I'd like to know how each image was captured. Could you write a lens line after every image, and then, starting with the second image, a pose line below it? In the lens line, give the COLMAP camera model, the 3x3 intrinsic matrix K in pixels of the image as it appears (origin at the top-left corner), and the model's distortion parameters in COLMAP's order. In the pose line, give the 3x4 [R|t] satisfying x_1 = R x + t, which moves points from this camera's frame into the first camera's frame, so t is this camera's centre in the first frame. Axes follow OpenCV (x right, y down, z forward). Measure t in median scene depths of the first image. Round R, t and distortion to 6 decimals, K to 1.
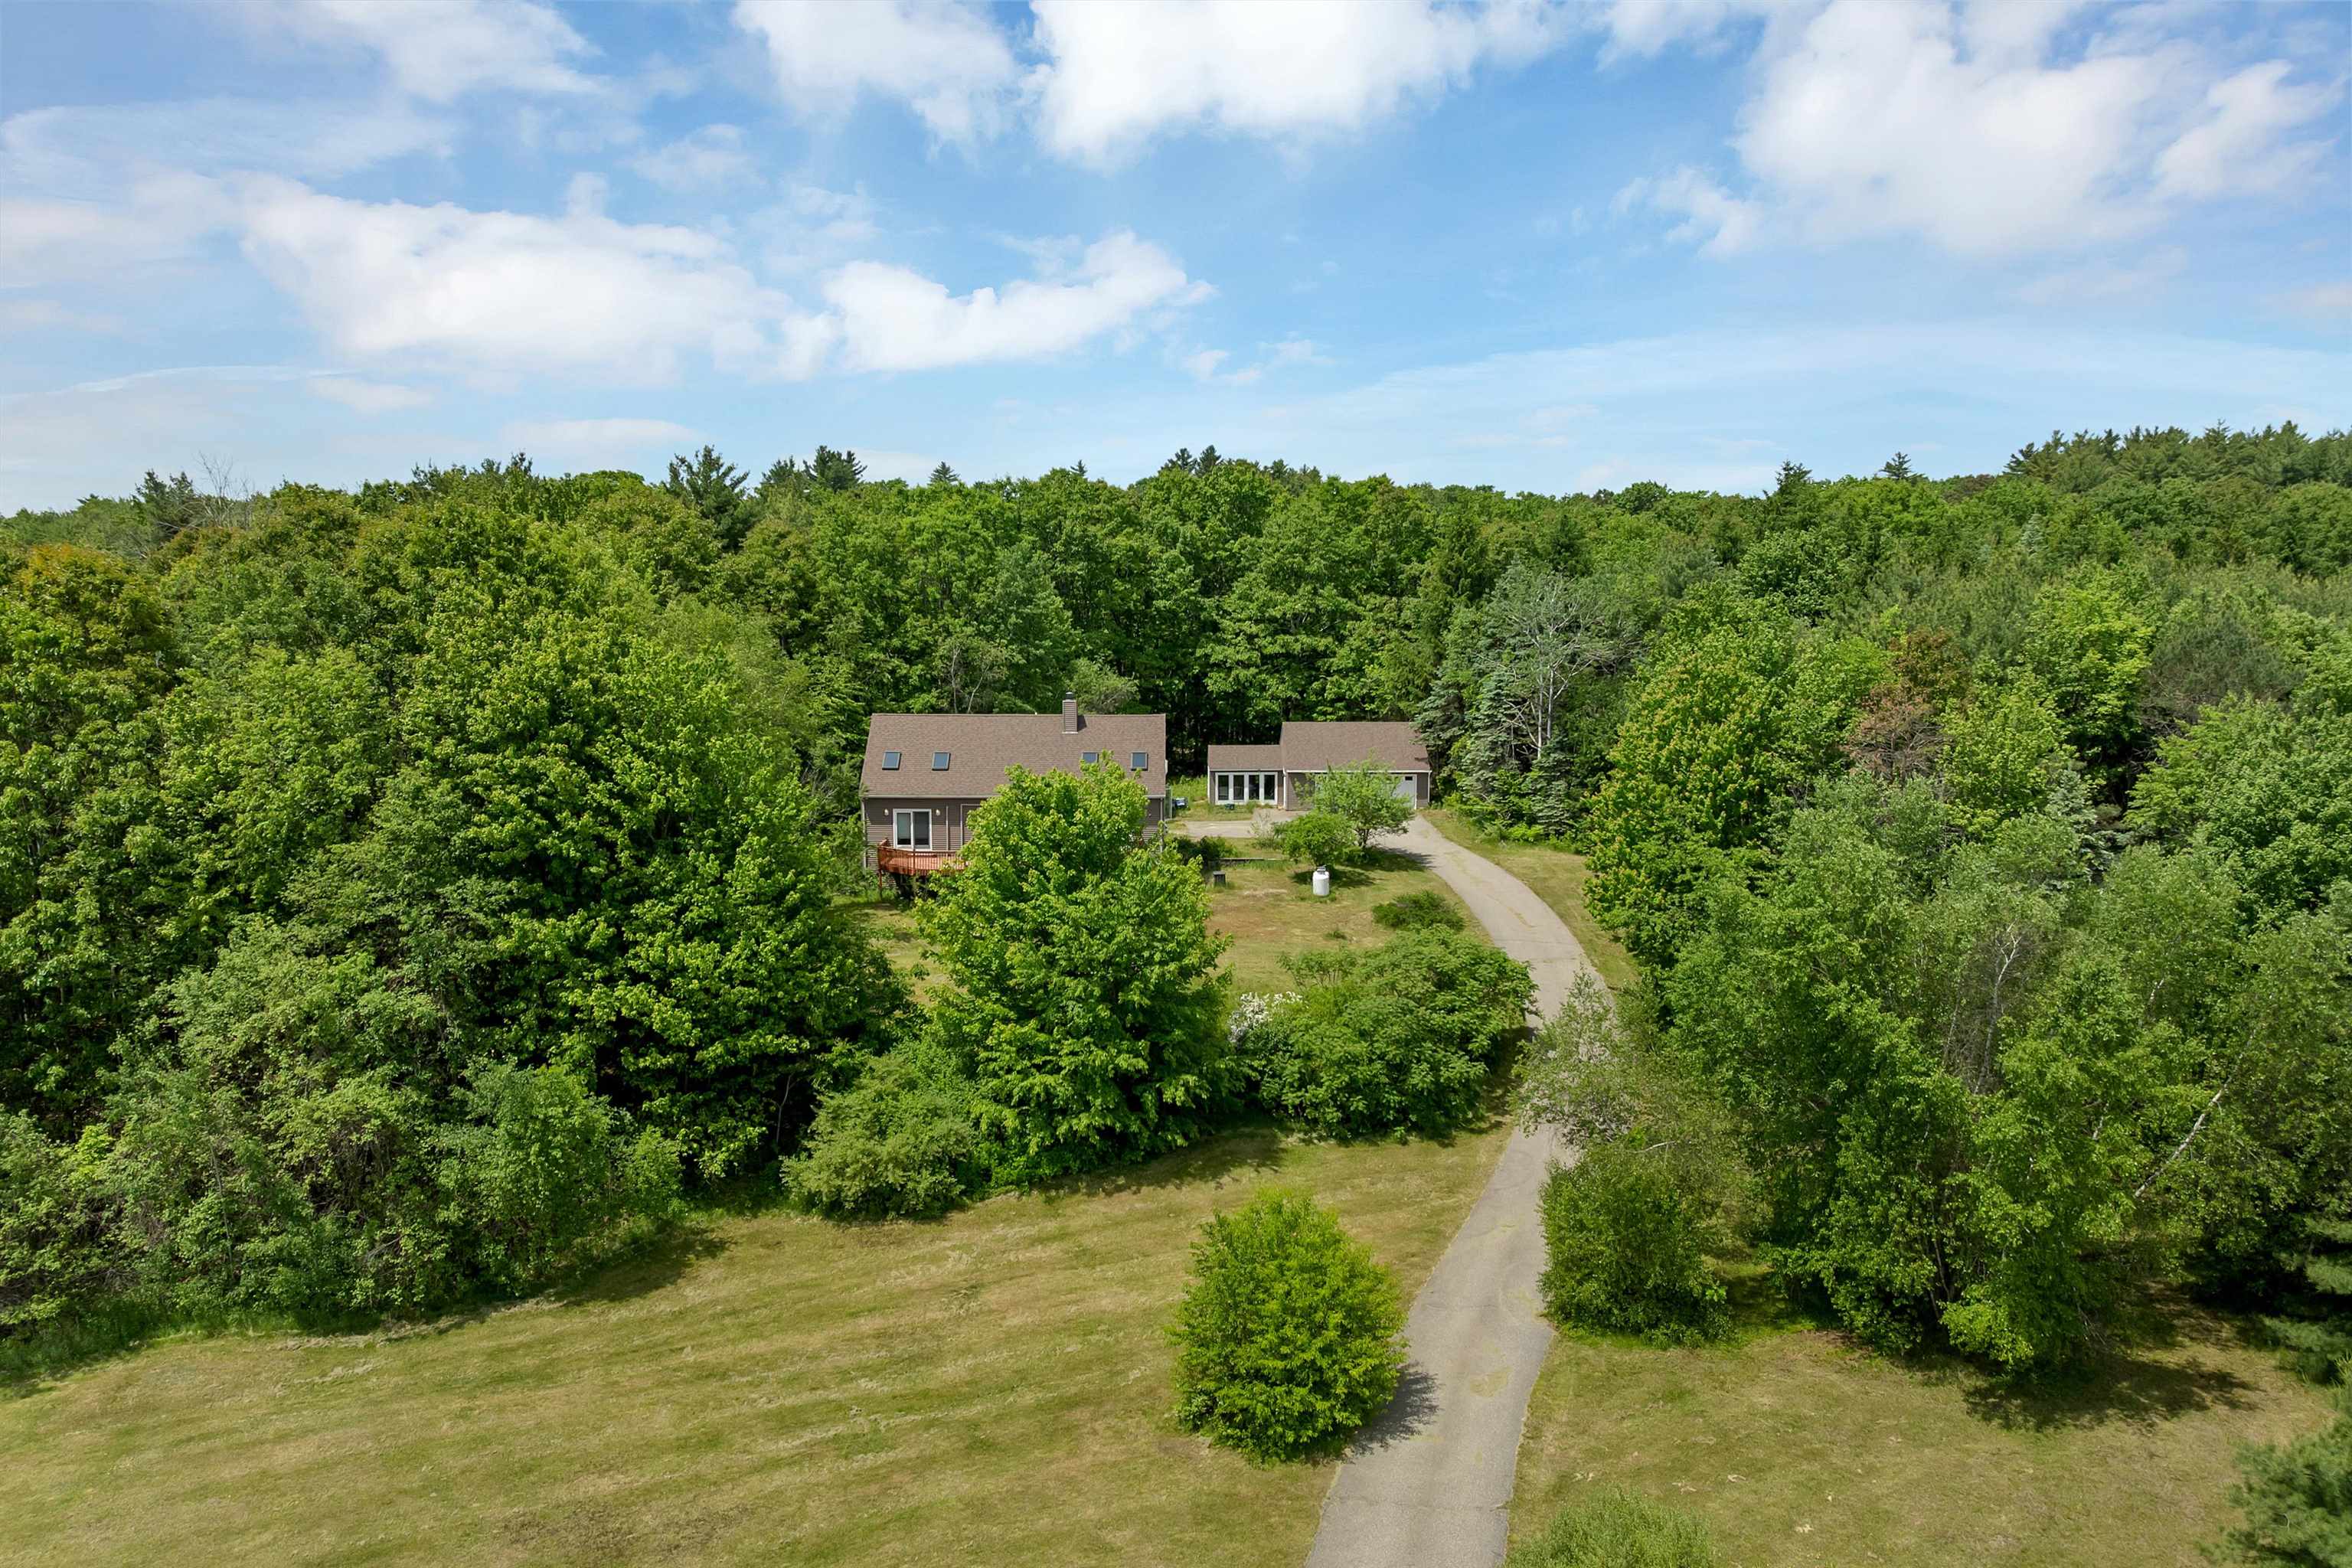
lens RADIAL K [[1698.2, 0, 1186.7], [0, 1698.2, 880.3], [0, 0, 1]] dist [-0.045589, 0.015758]
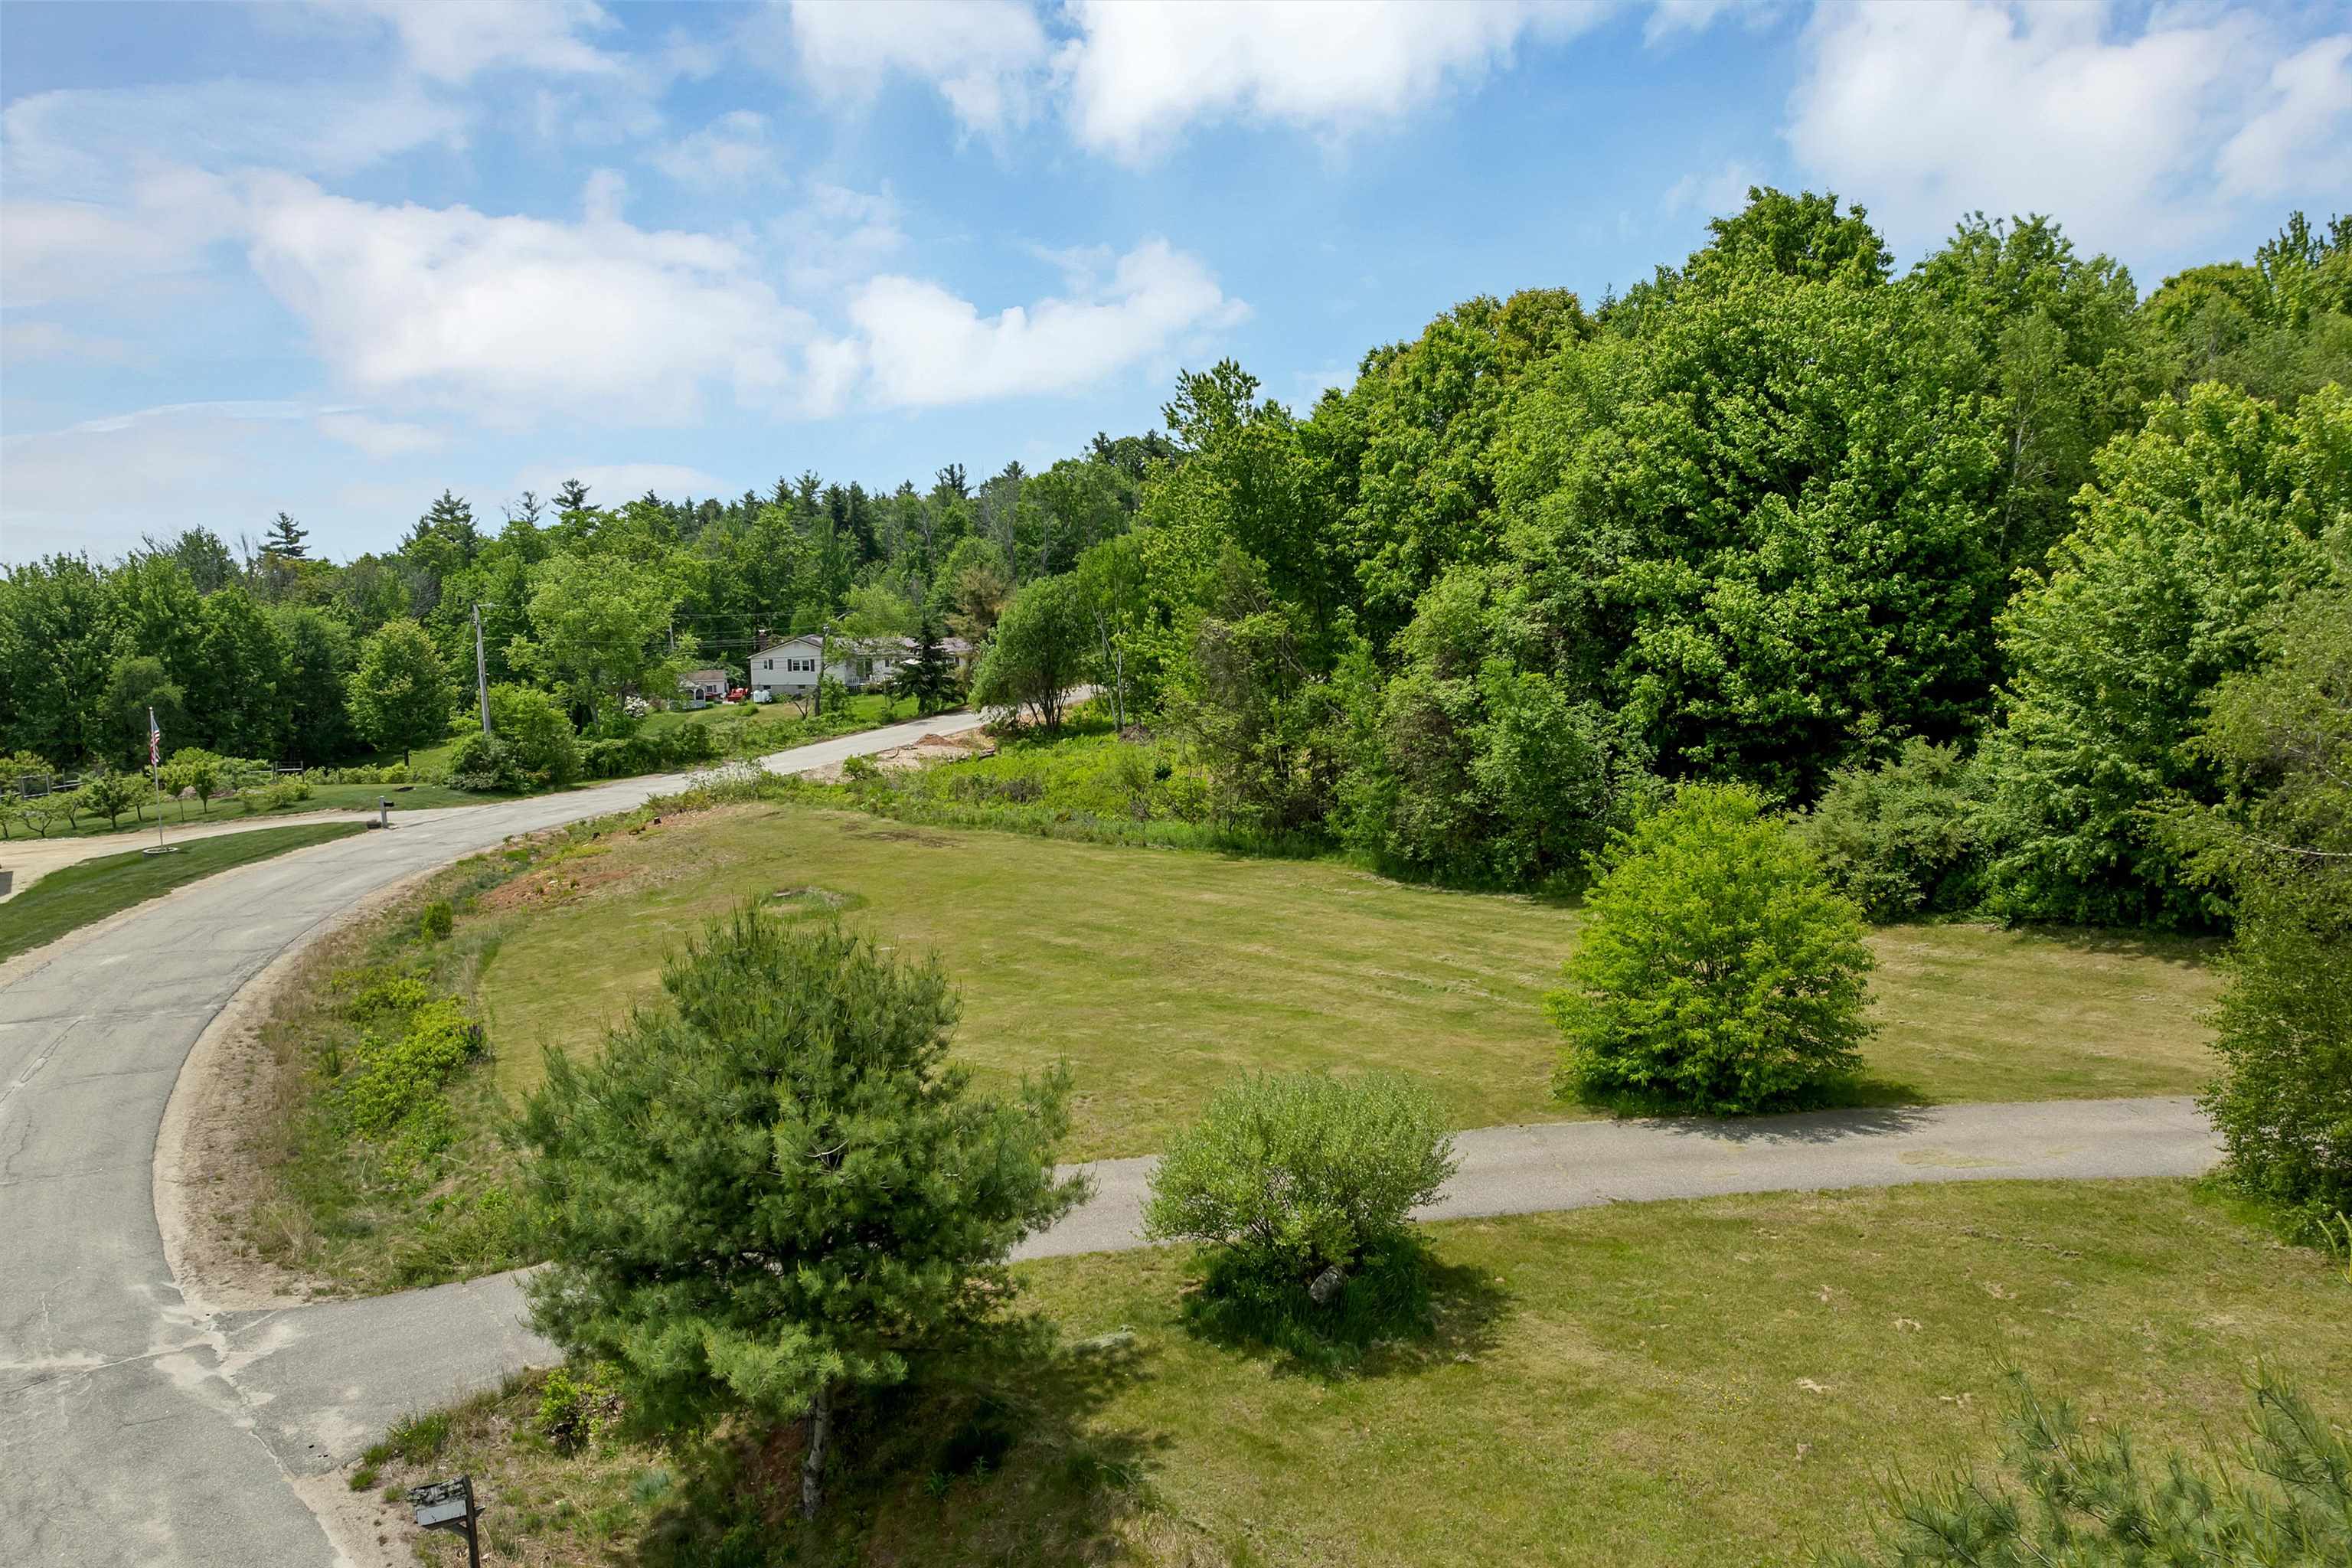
lens RADIAL K [[1698.2, 0, 1188.1], [0, 1698.2, 872.1], [0, 0, 1]] dist [-0.045589, 0.015758]
pose [[0.301606, 0.154531, -0.940826, 0.286111], [-0.141321, 0.983124, 0.116174, 0.068534], [0.942901, 0.097920, 0.318354, 0.221401]]
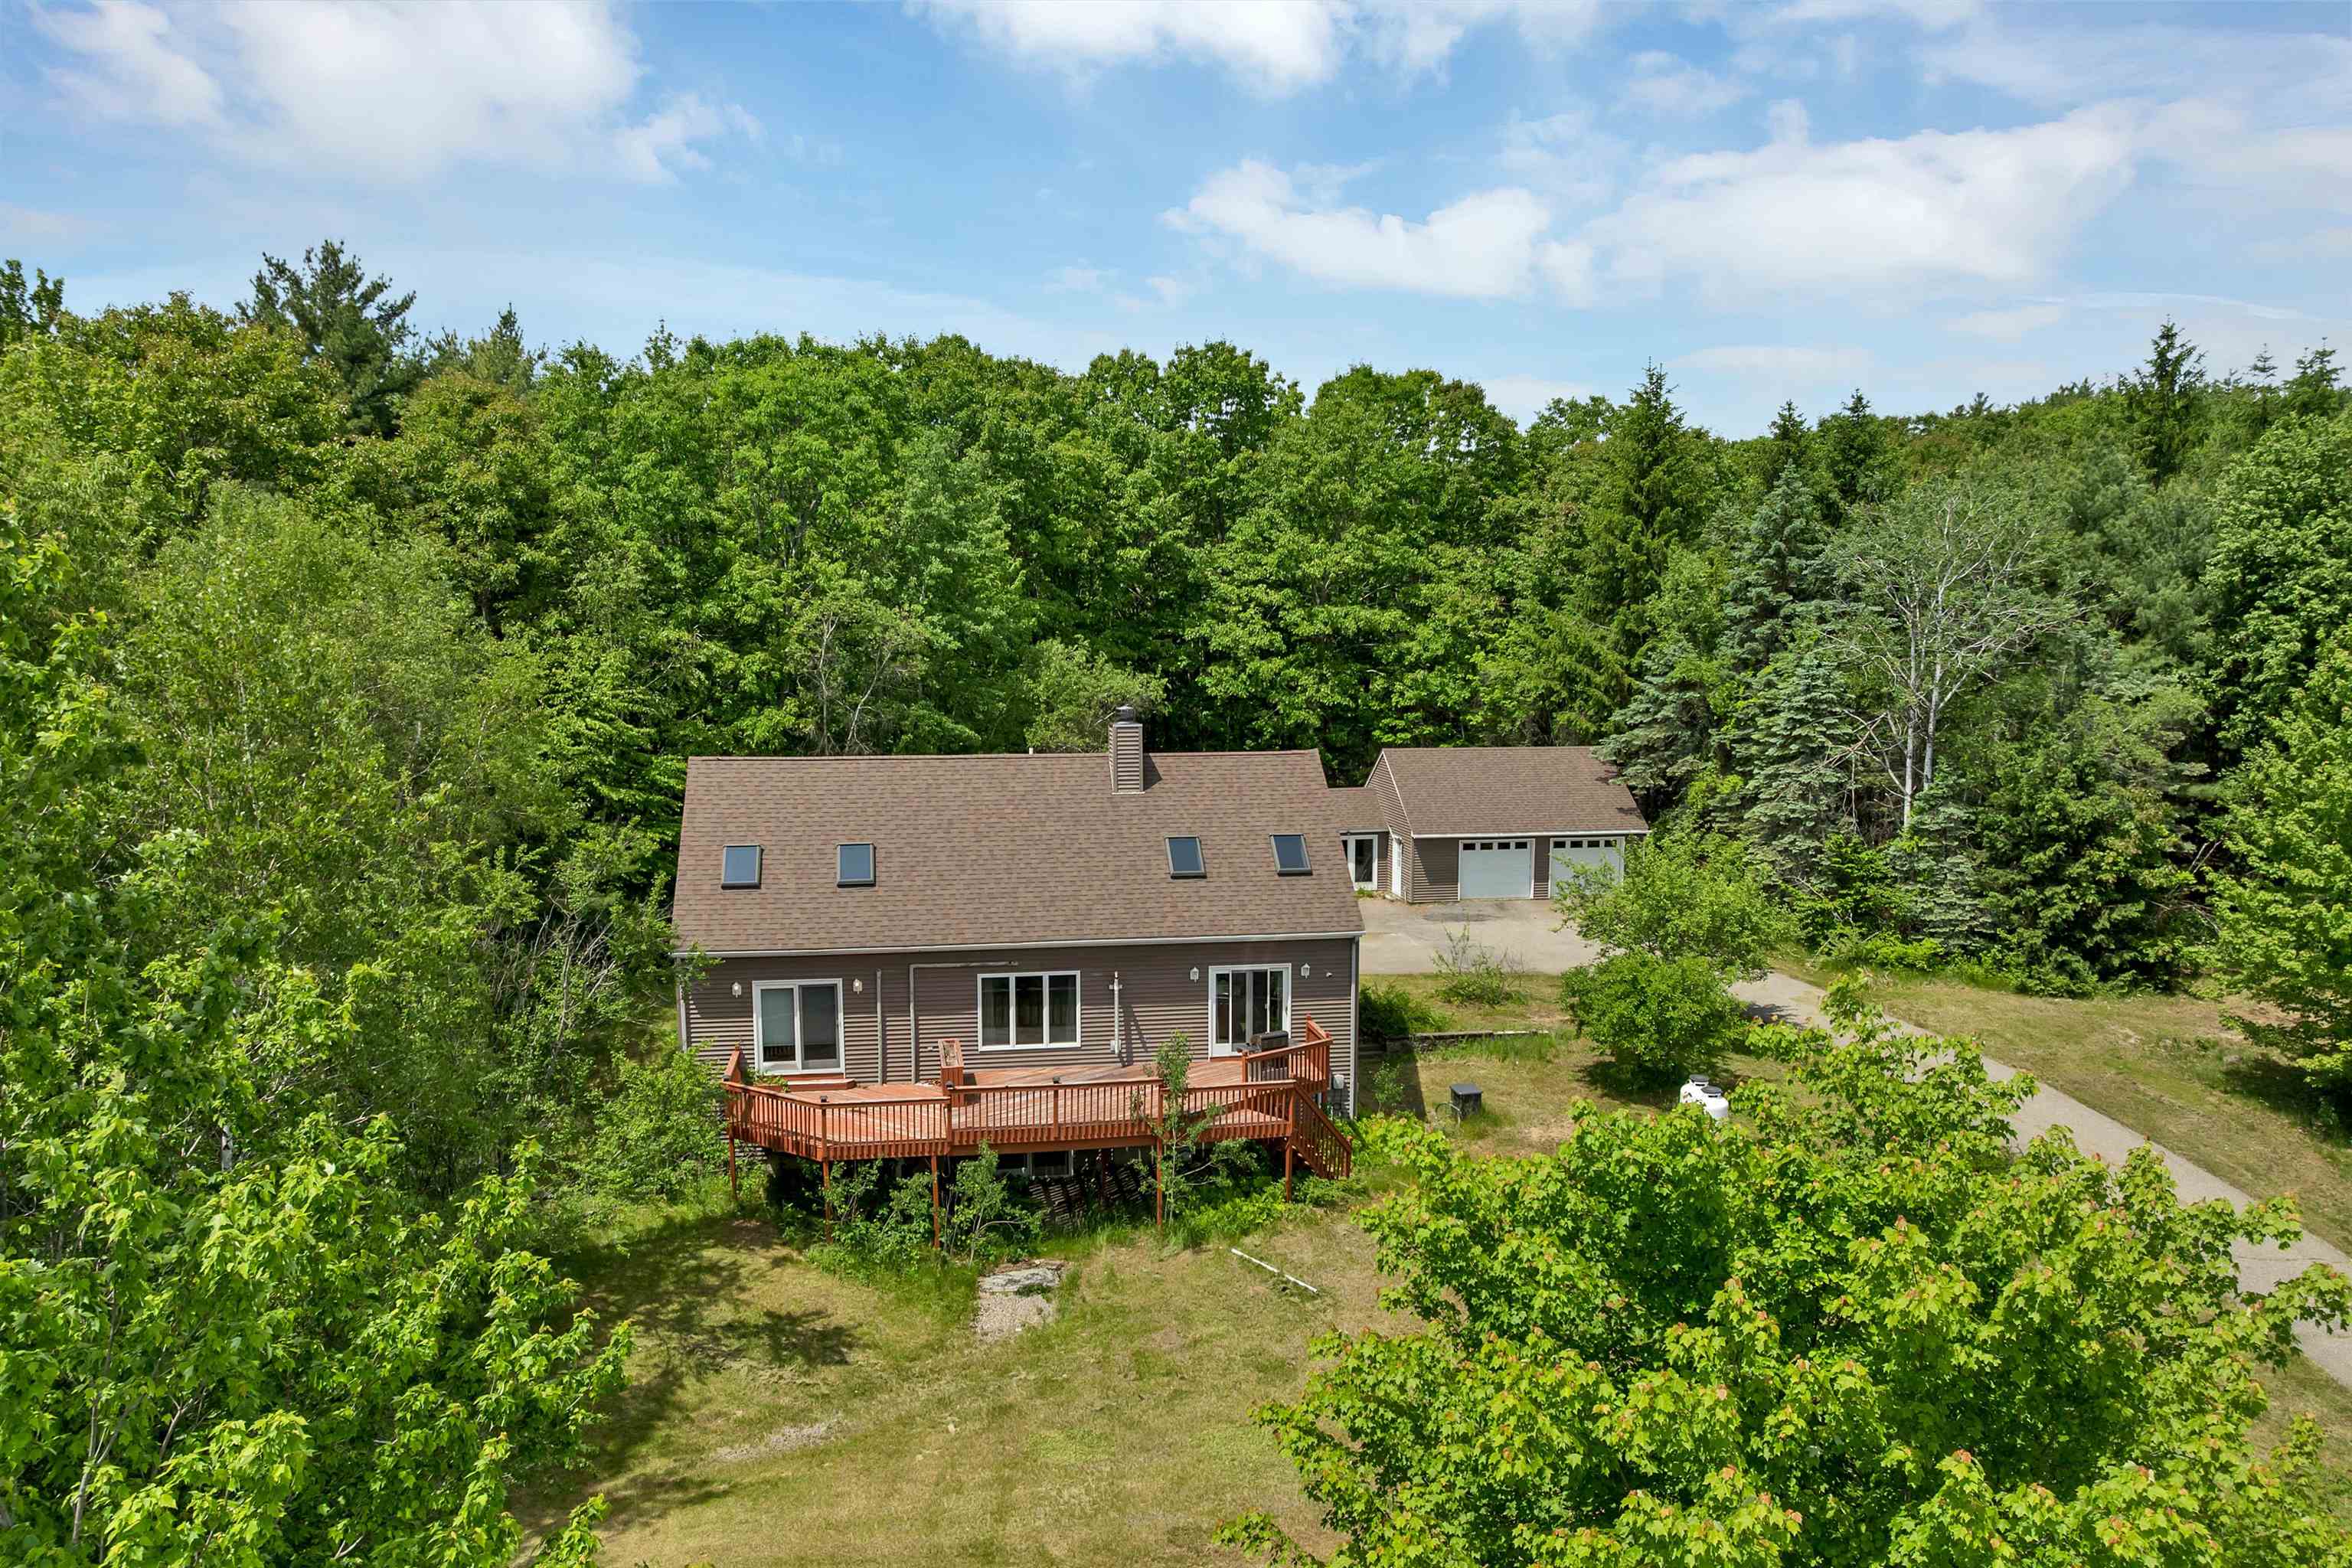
lens RADIAL K [[1698.2, 0, 1188.9], [0, 1698.2, 858.5], [0, 0, 1]] dist [-0.045589, 0.015758]
pose [[0.988083, -0.022382, 0.152288, -0.111207], [0.024109, 0.999664, -0.009501, -0.057646], [-0.152024, 0.013059, 0.988290, 0.482578]]
